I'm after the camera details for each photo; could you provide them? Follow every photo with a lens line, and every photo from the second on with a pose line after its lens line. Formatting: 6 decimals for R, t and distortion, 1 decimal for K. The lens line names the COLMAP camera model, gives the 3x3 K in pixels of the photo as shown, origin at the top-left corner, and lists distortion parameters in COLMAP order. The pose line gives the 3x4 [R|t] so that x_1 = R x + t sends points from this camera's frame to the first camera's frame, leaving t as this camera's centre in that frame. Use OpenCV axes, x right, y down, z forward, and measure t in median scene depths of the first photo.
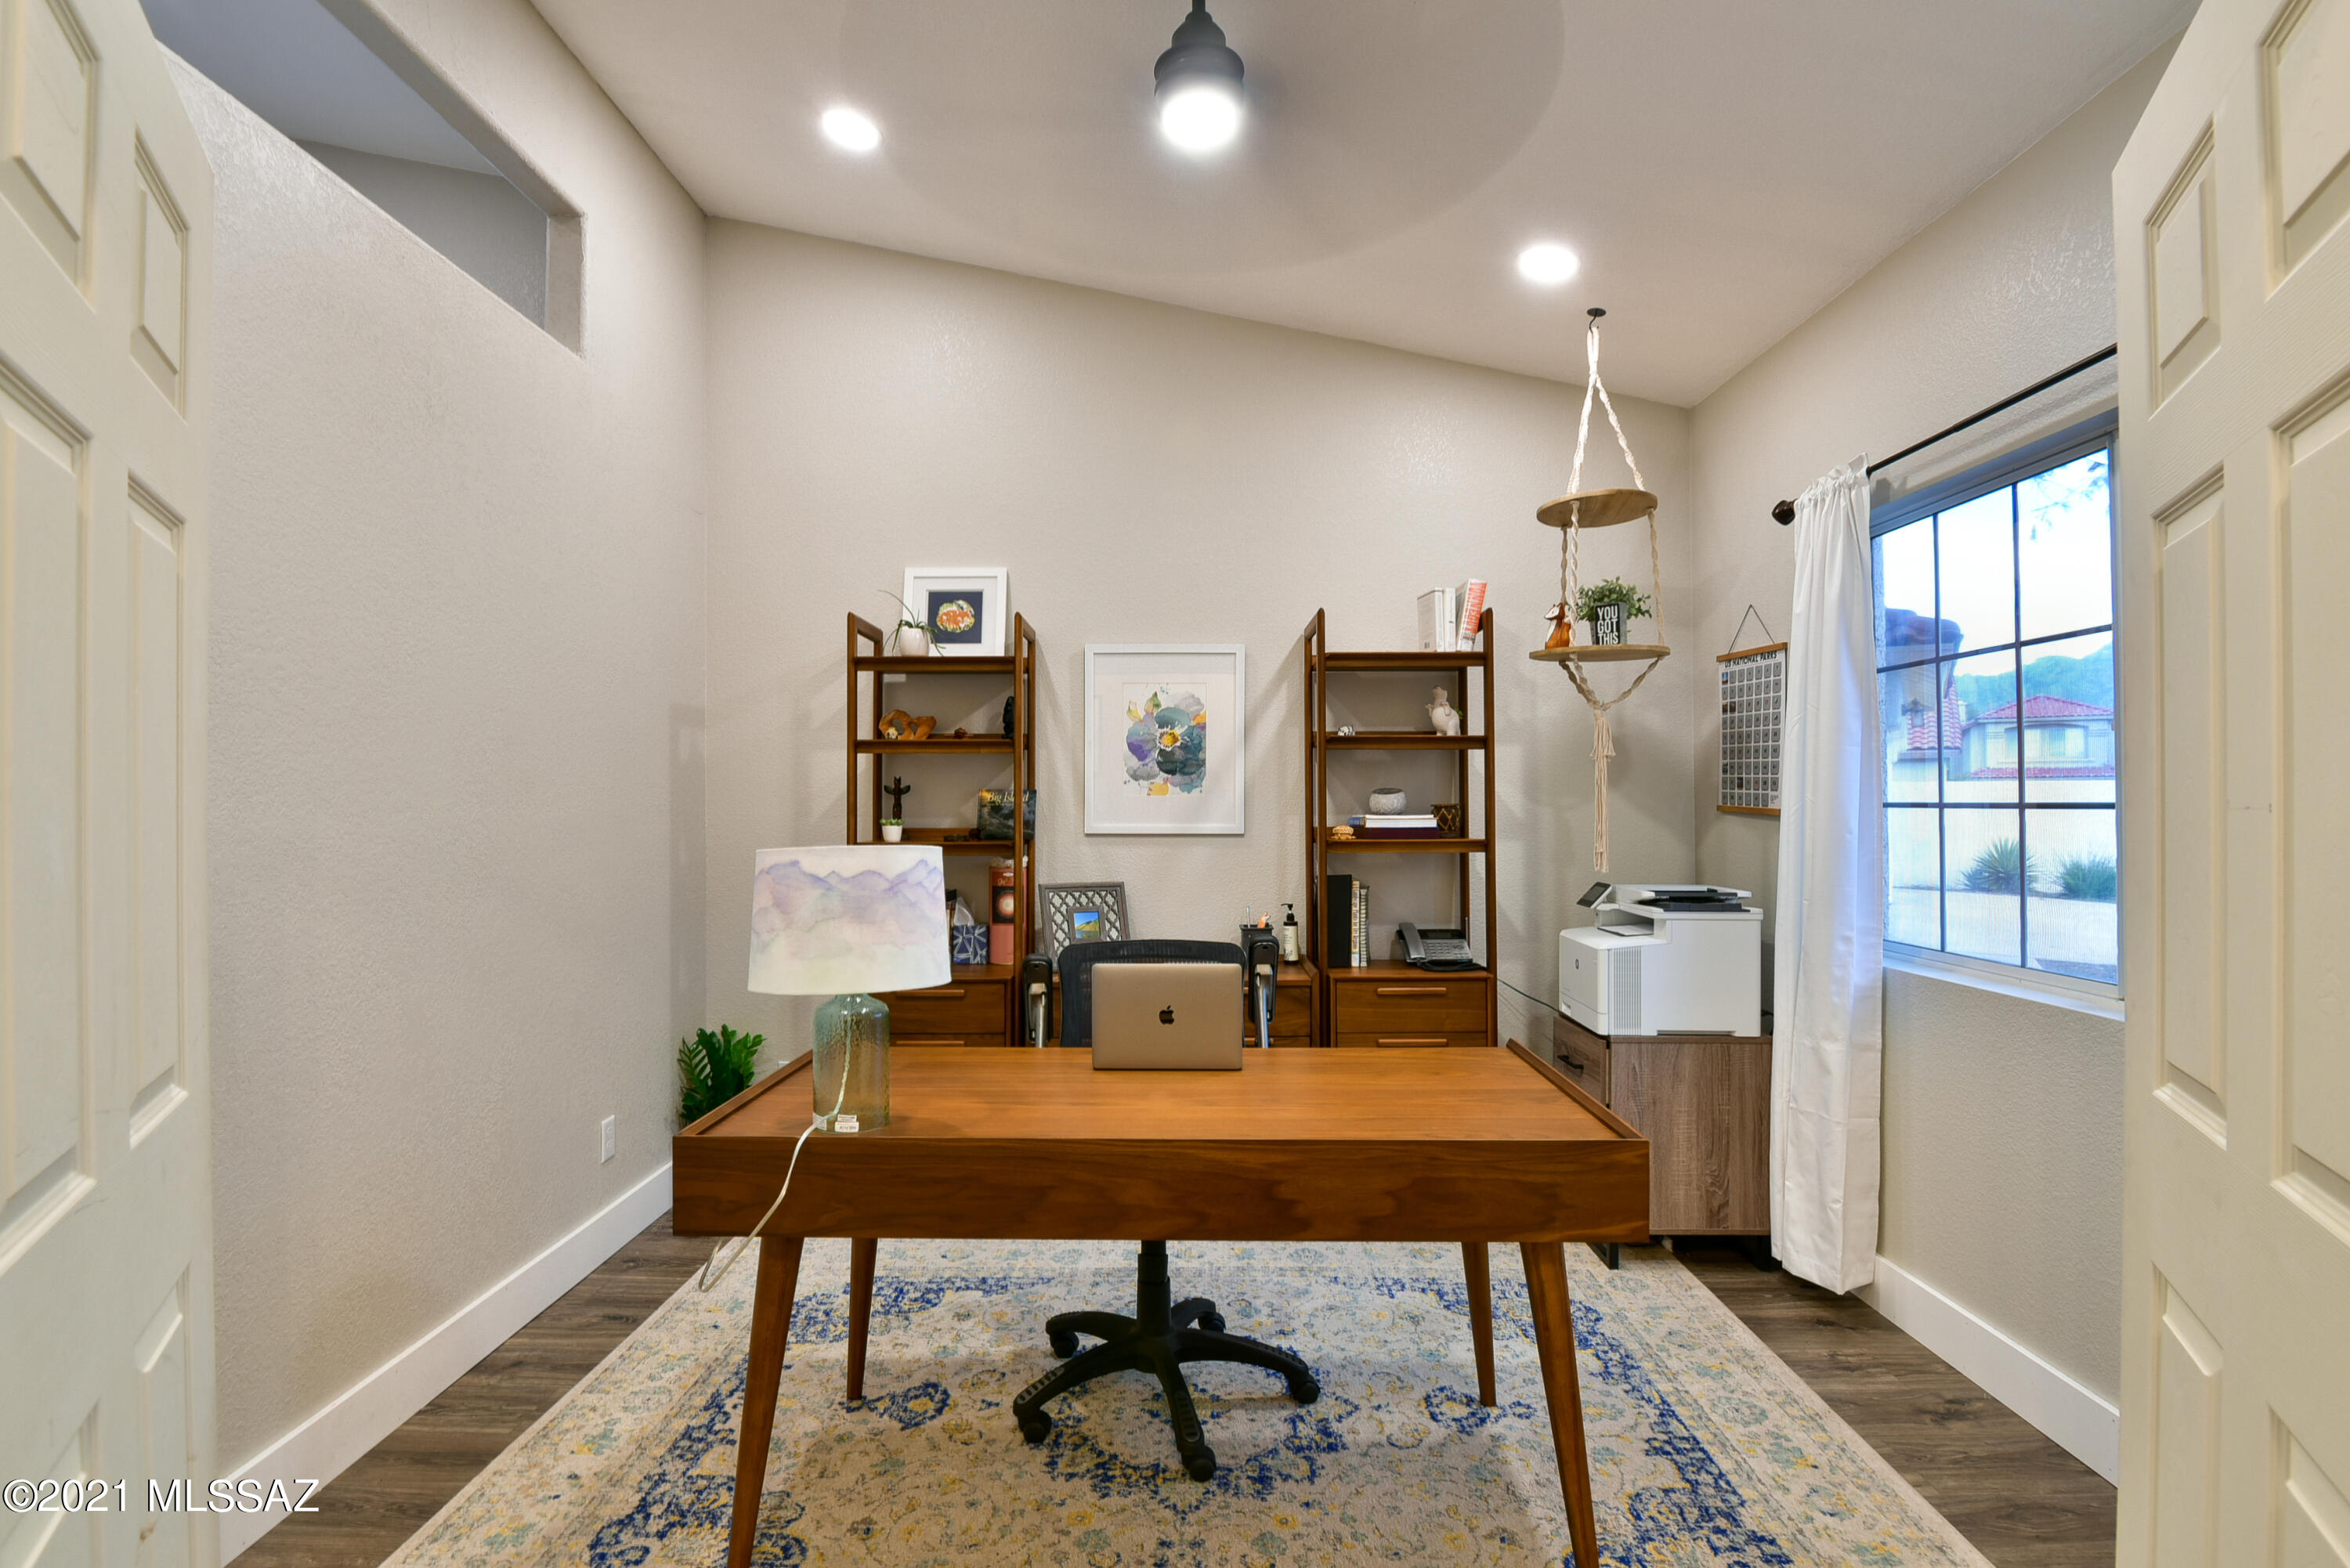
lens RADIAL K [[1123.0, 0, 1154.3], [0, 1123.0, 786.8], [0, 0, 1]] dist [-0.019553, -0.004200]
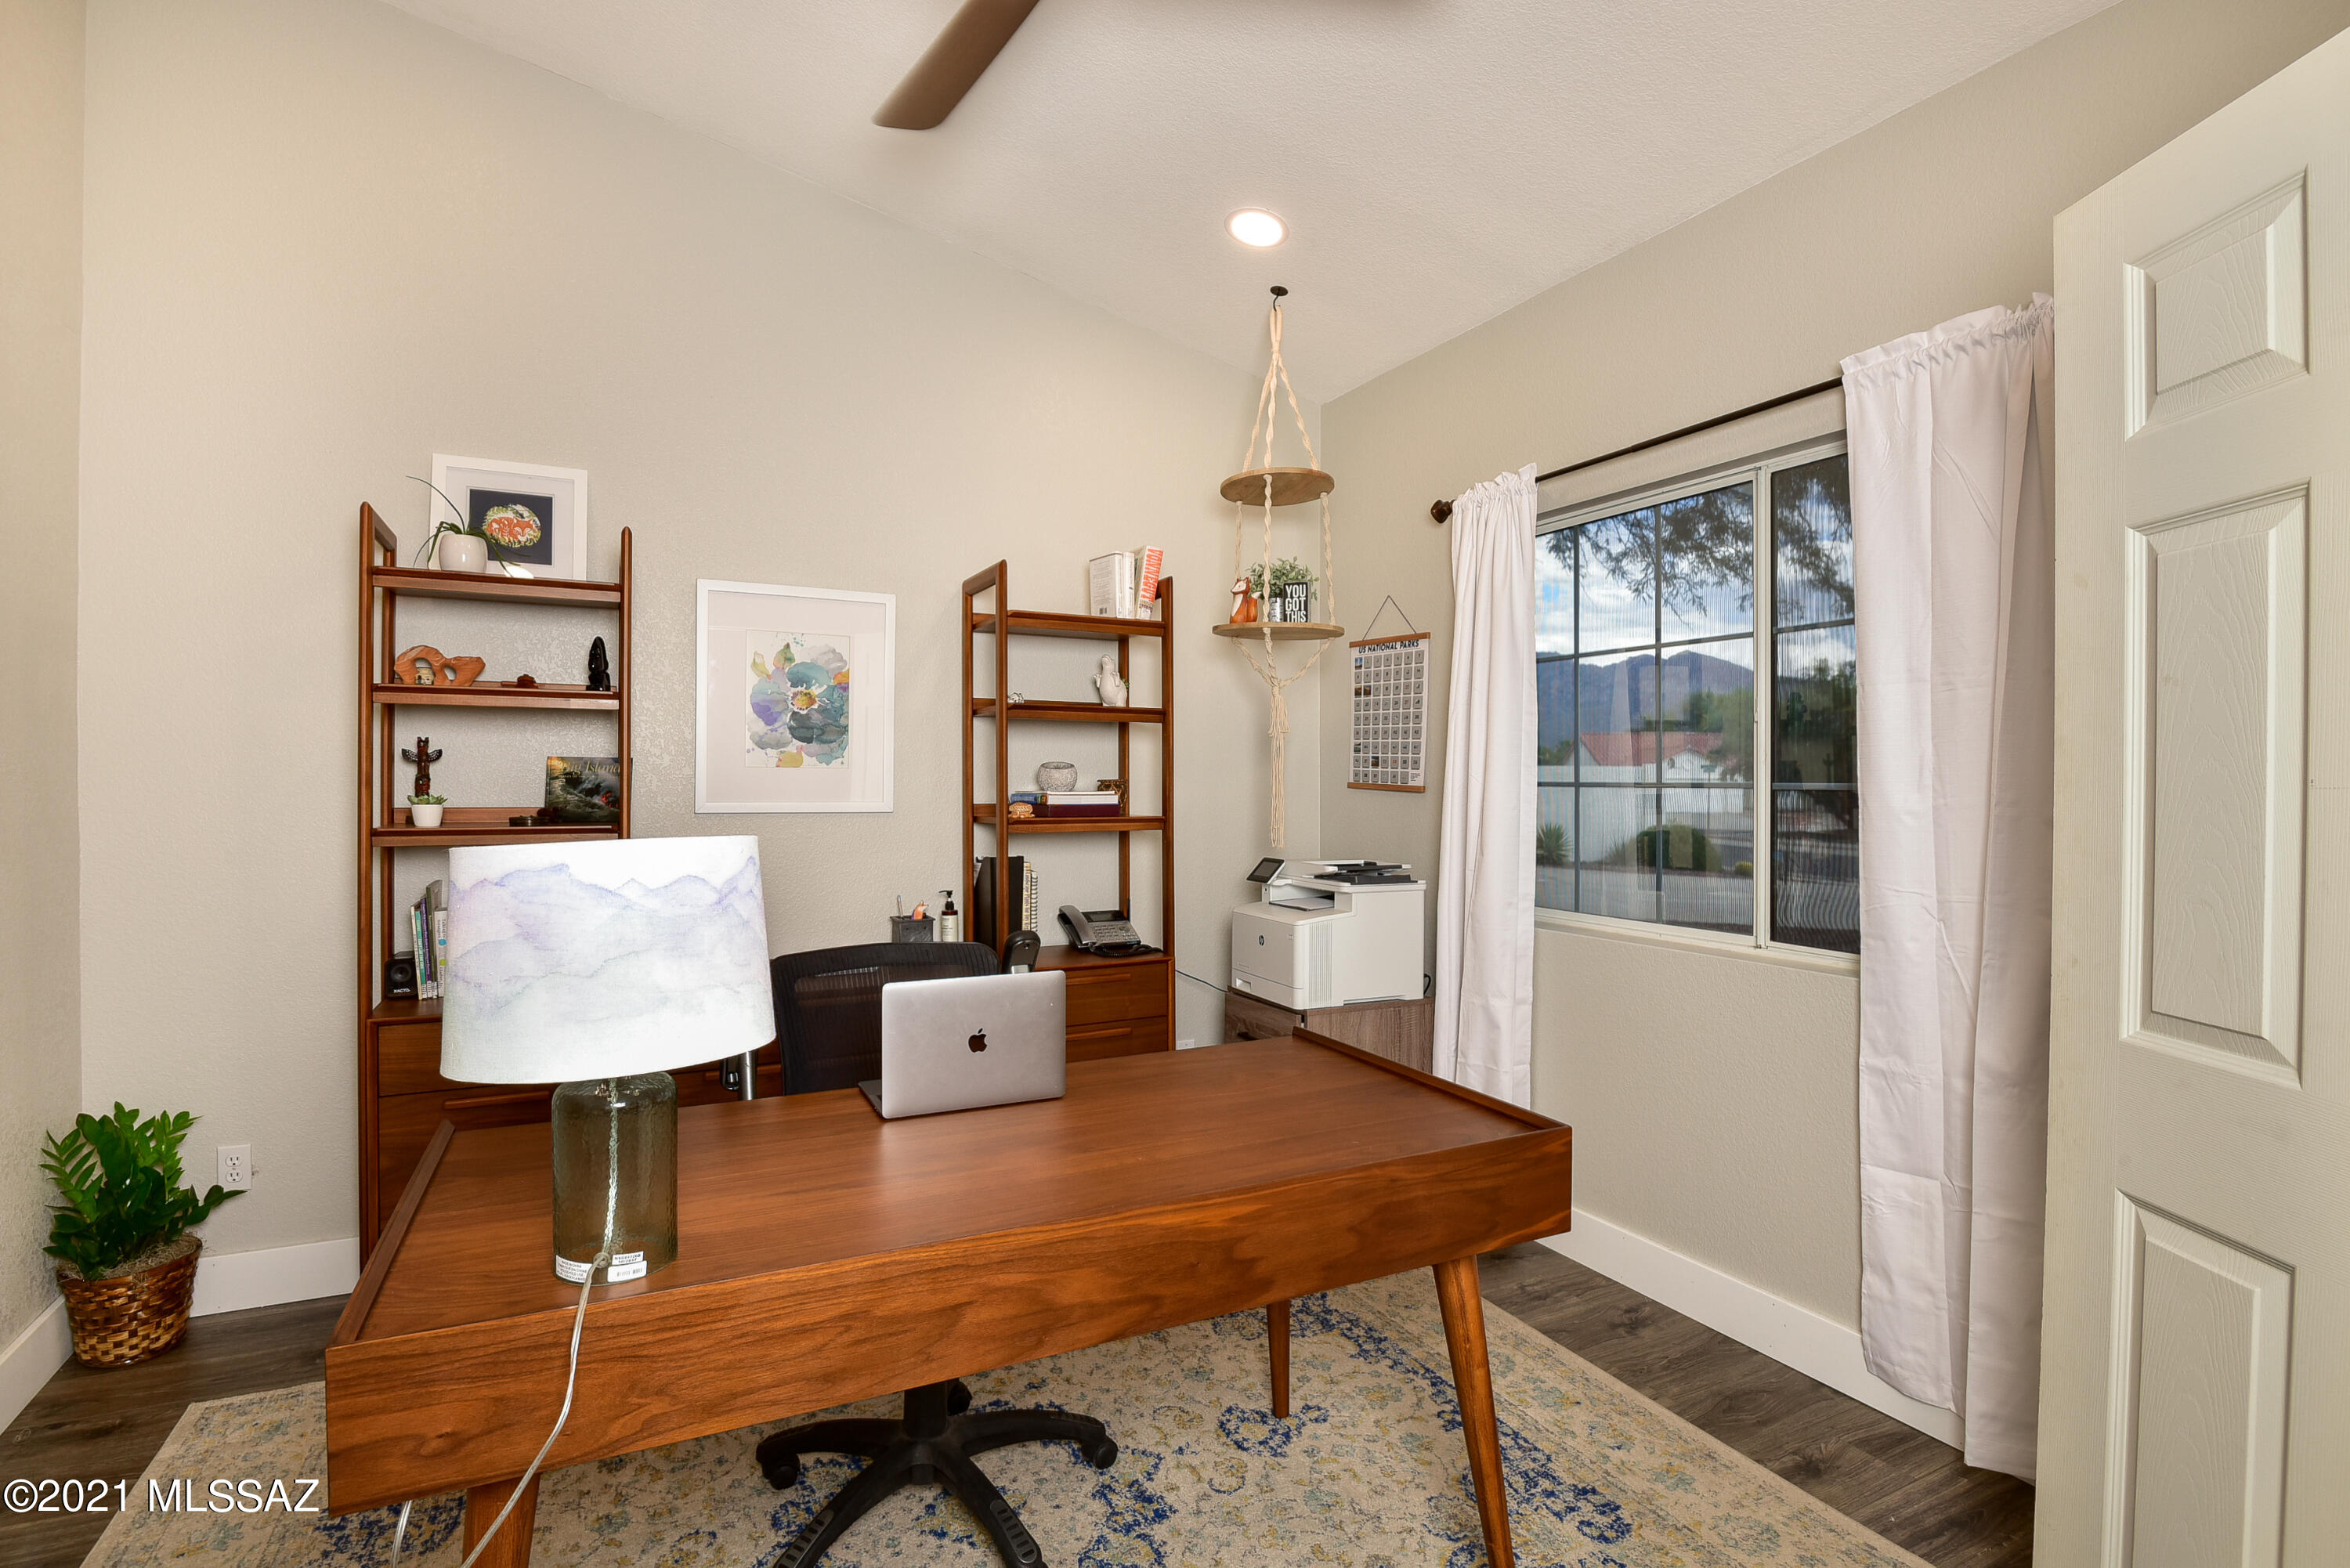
lens RADIAL K [[1123.0, 0, 1188.1], [0, 1123.0, 781.1], [0, 0, 1]] dist [-0.019553, -0.004200]
pose [[0.882805, 0.006587, 0.469694, -0.152483], [-0.014243, 0.999817, 0.012748, 0.004099], [-0.469524, -0.017944, 0.882737, 0.149199]]
